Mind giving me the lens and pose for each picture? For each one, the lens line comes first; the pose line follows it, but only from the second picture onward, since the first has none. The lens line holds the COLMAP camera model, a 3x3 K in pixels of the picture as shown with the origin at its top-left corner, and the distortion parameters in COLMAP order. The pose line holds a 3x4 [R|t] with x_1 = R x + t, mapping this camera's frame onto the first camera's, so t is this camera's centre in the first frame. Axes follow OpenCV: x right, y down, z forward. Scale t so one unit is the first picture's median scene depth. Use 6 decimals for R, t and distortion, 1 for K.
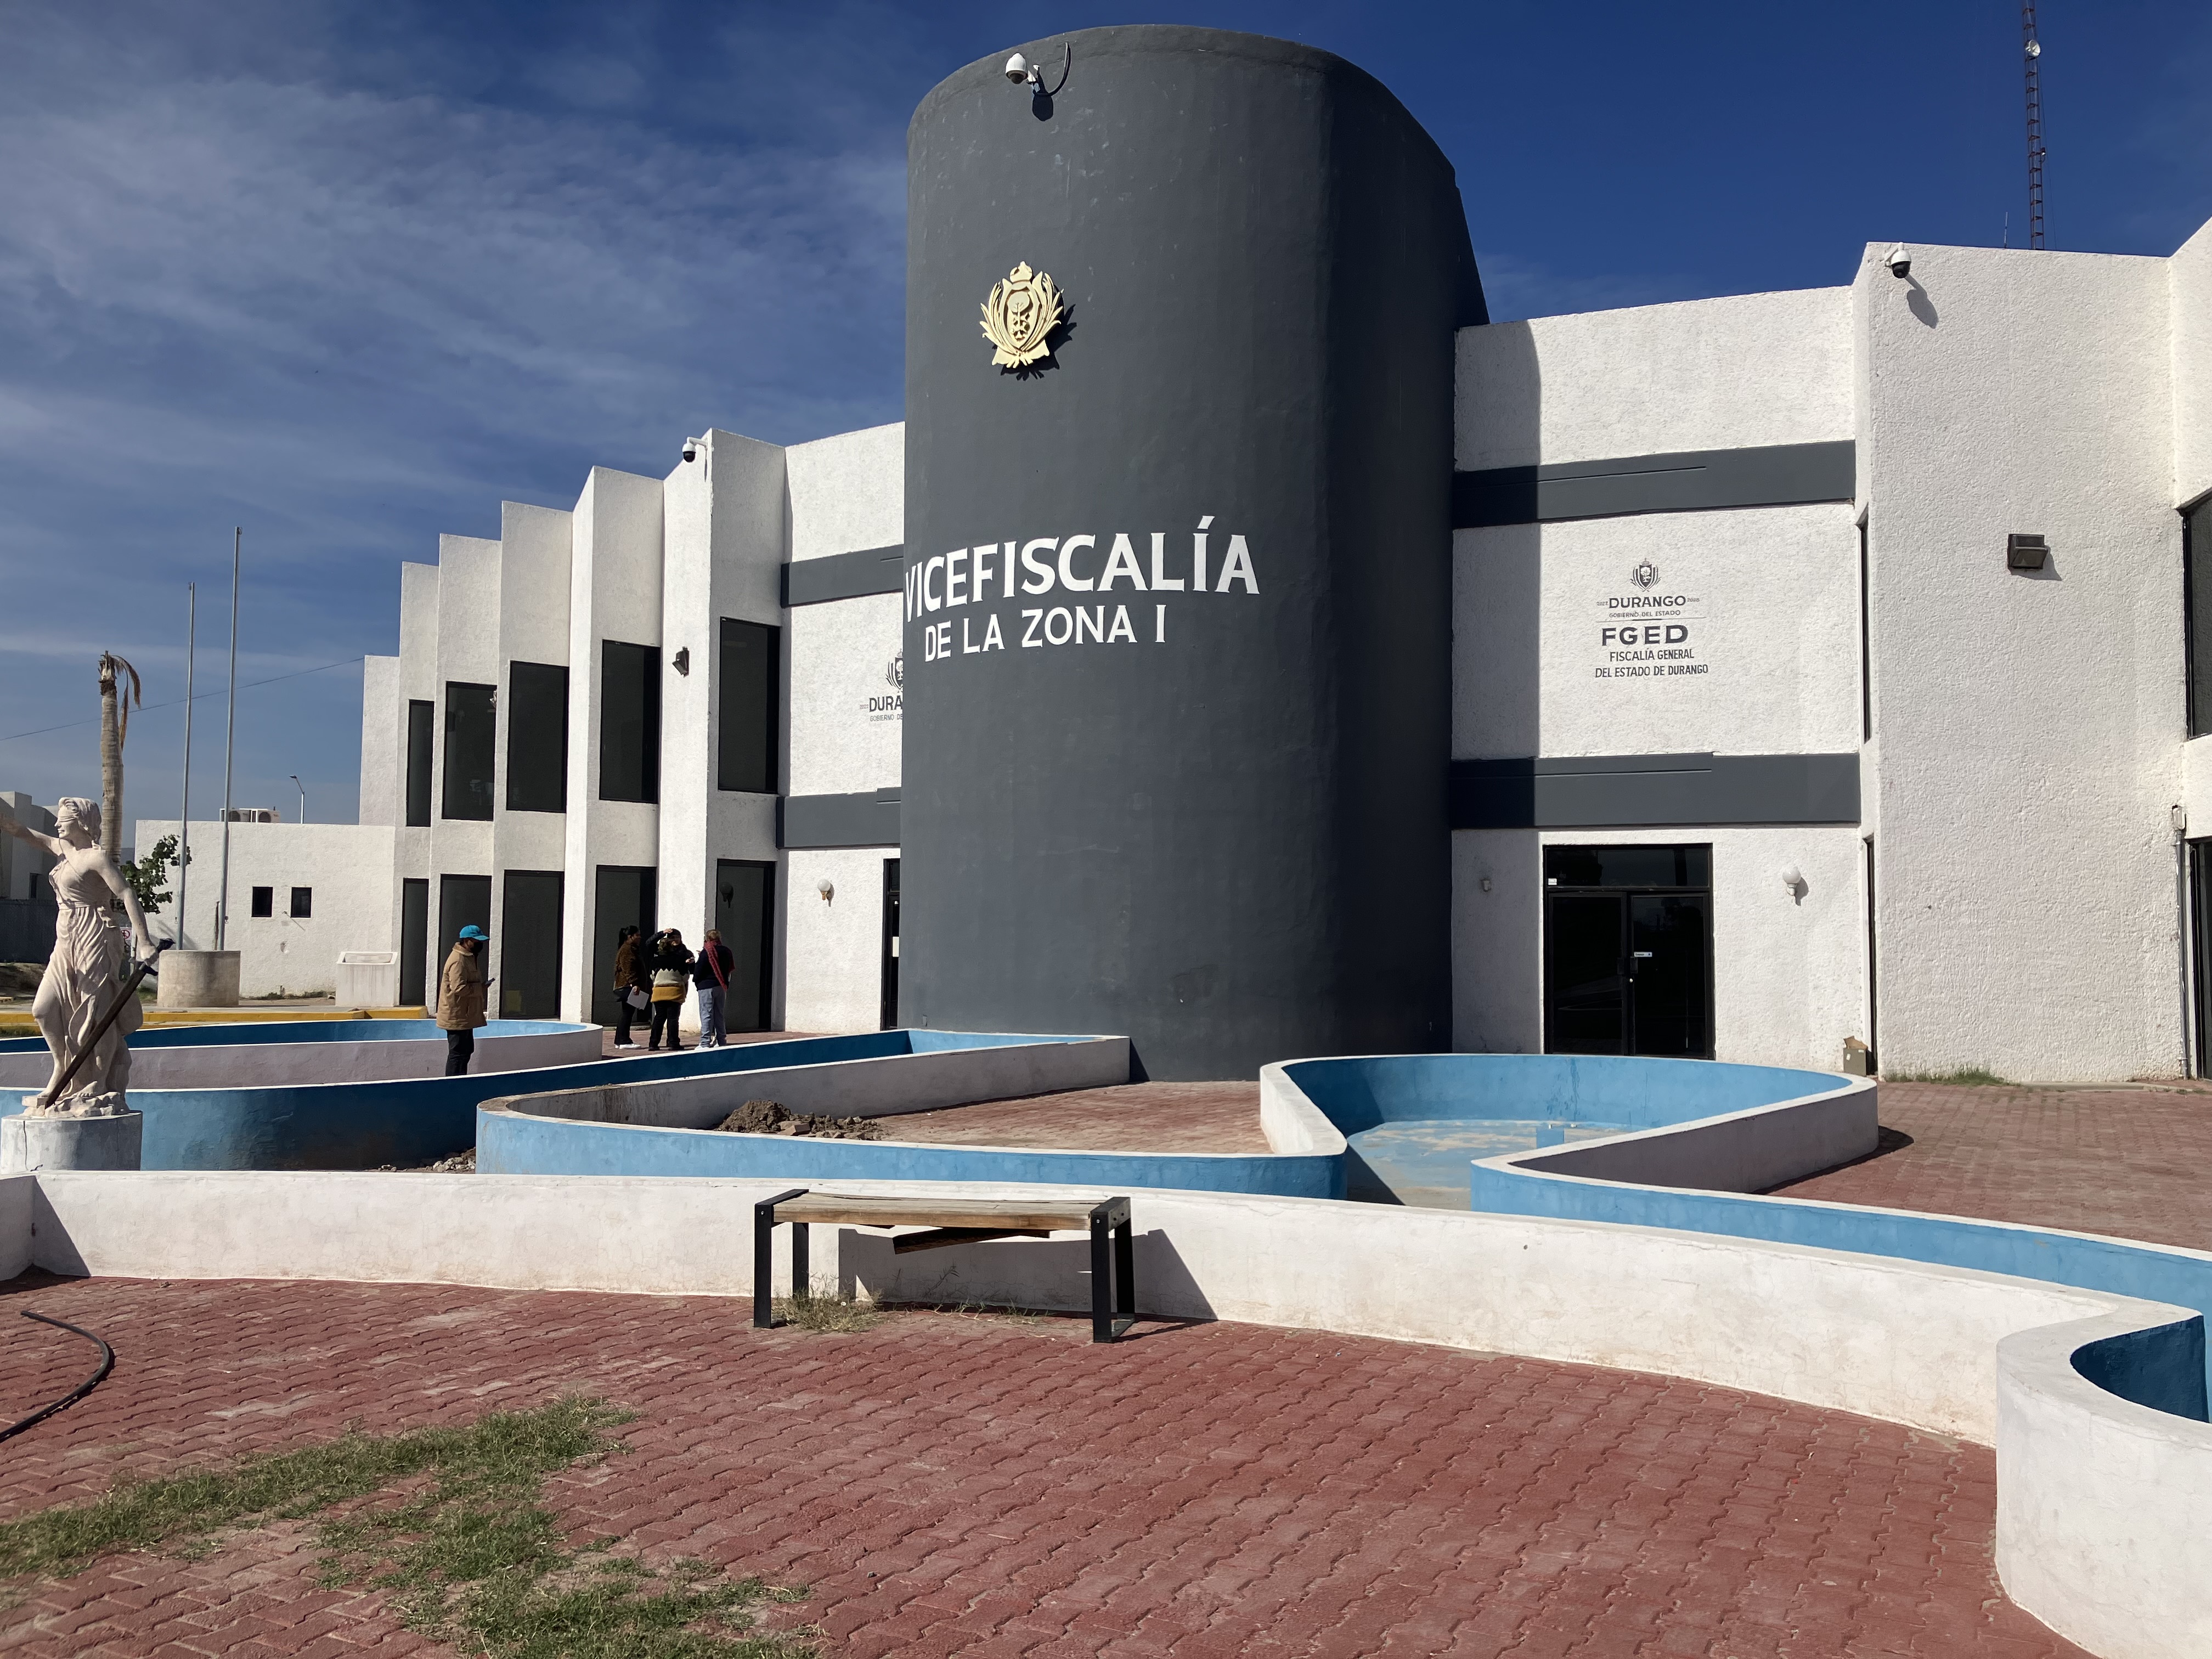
lens RADIAL K [[1829.4, 0, 1099.4], [0, 1829.4, 835.4], [0, 0, 1]] dist [0.036613, -0.041599]
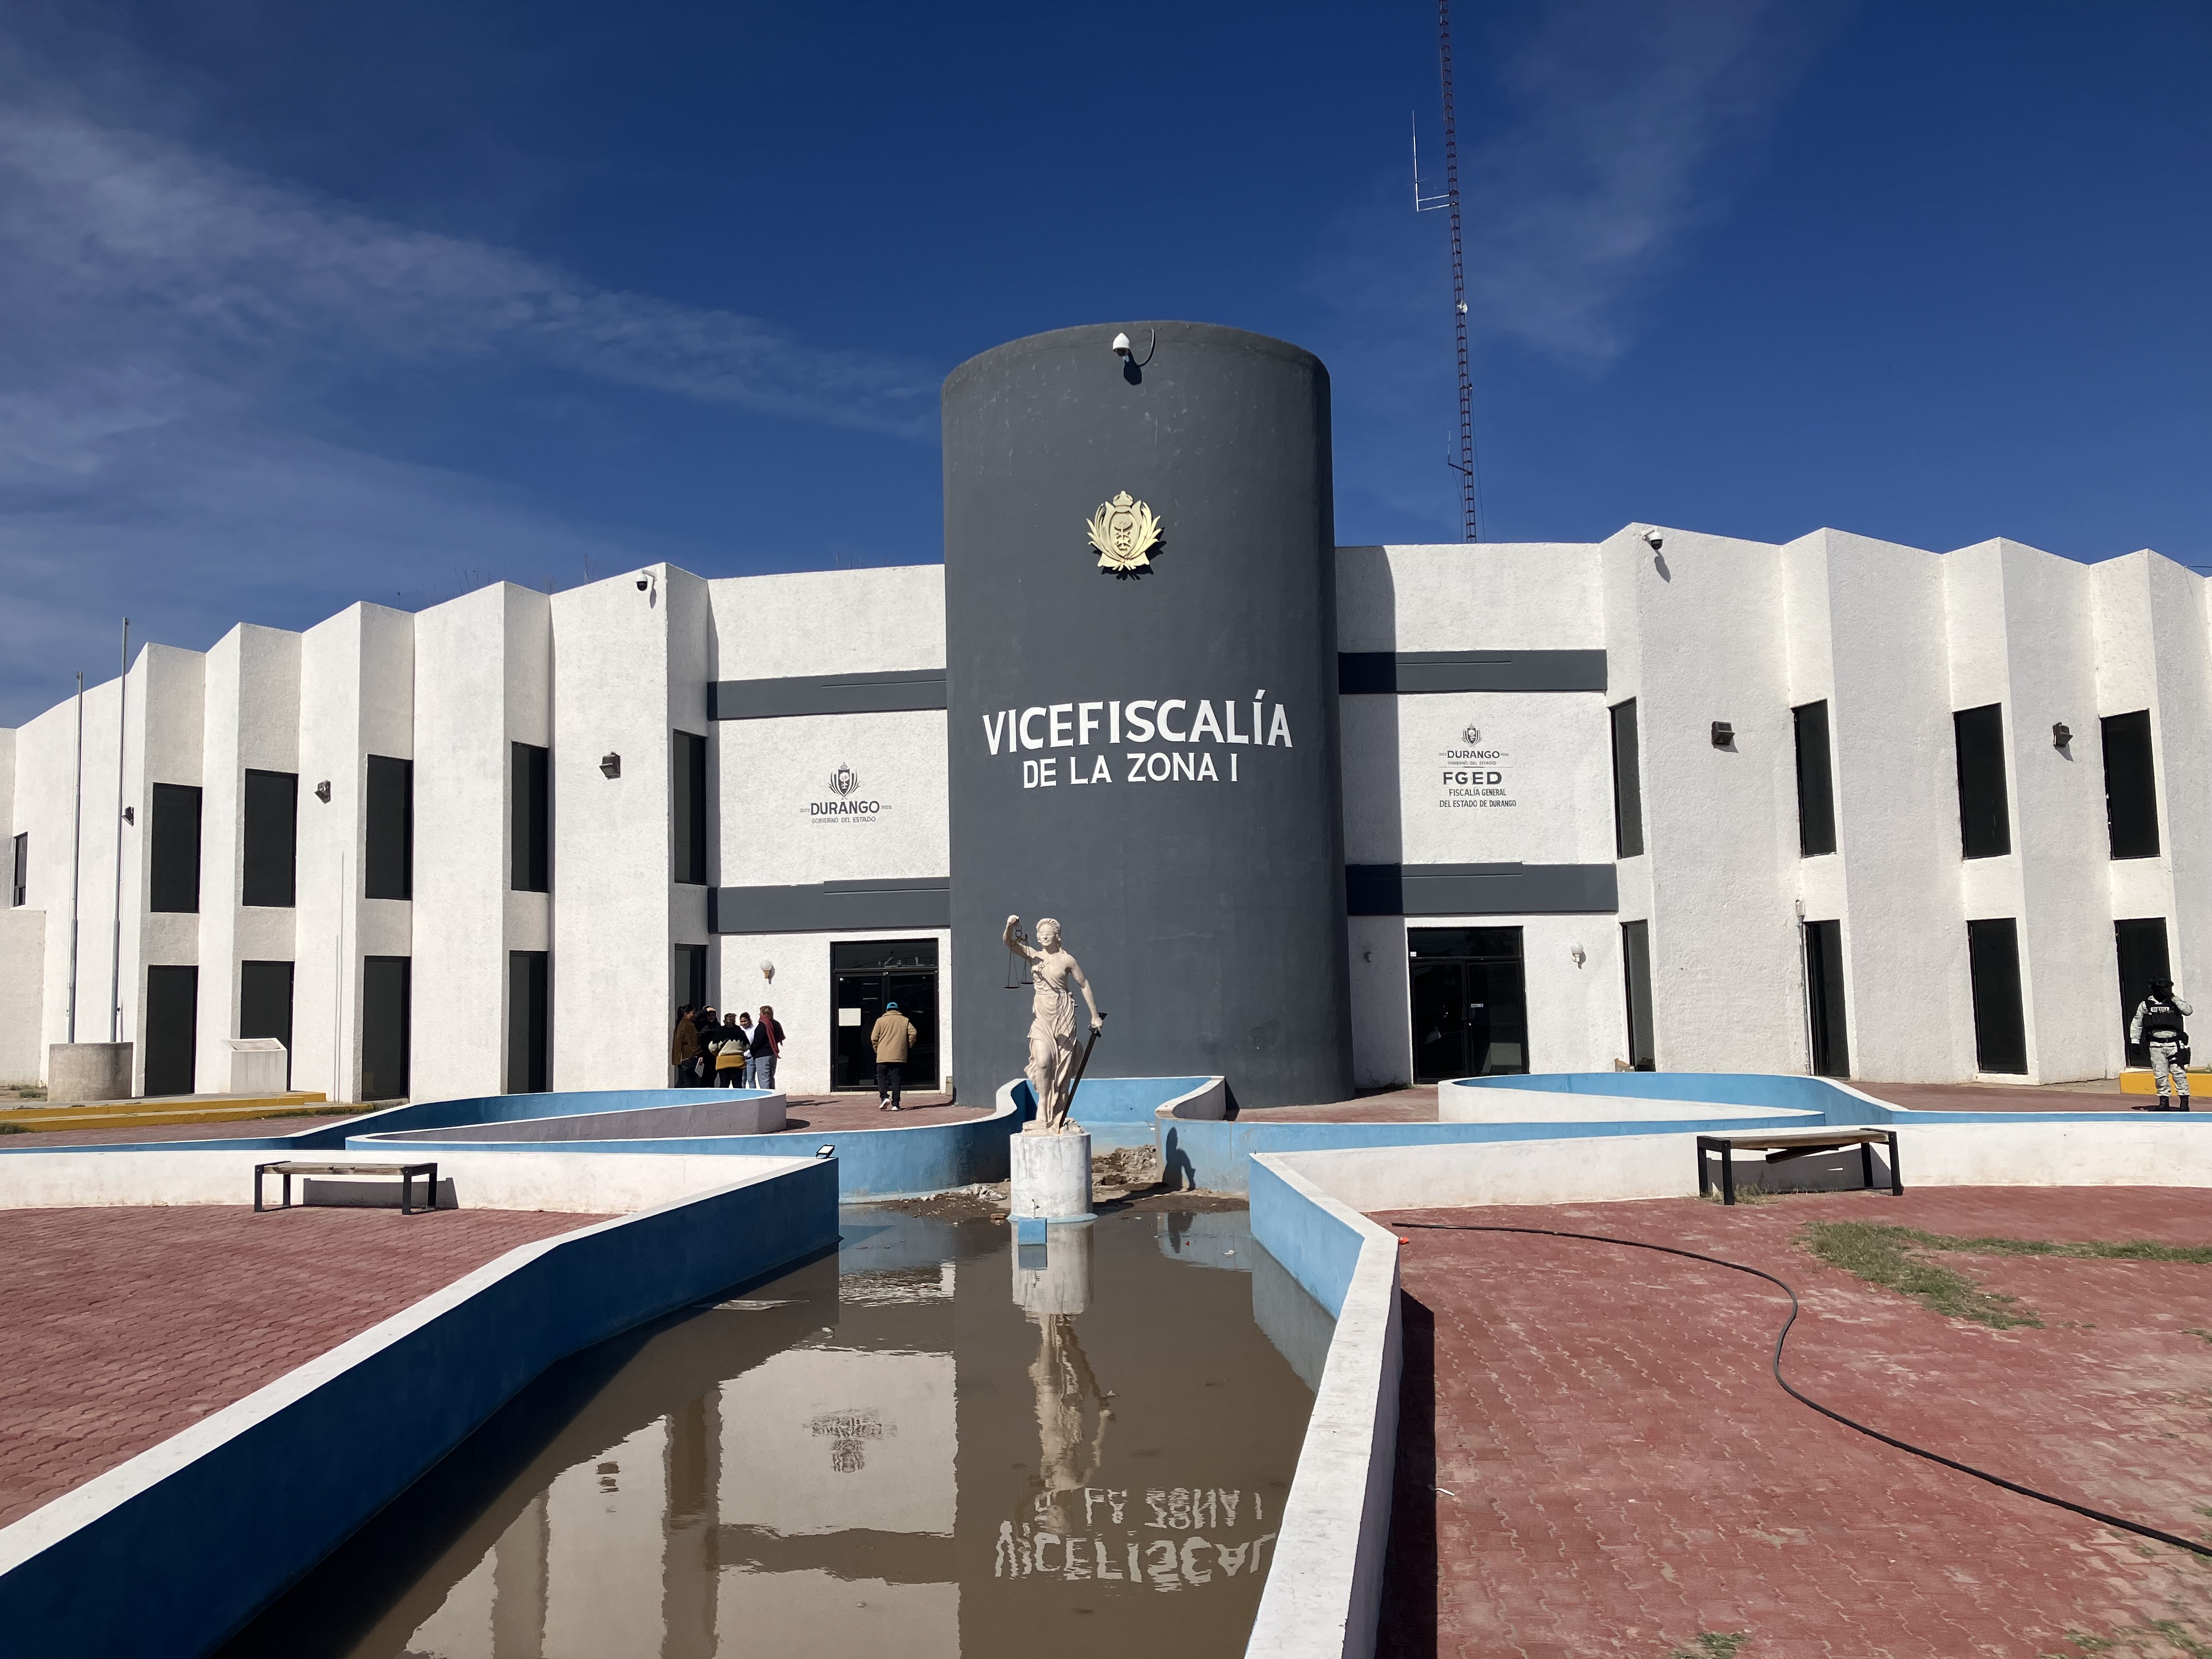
lens RADIAL K [[1829.4, 0, 1066.8], [0, 1829.4, 828.5], [0, 0, 1]] dist [0.036613, -0.041599]
pose [[0.922584, 0.011843, 0.385614, -0.578367], [0.003387, 0.999242, -0.038791, -0.018384], [-0.385781, 0.037094, 0.921844, -0.187481]]
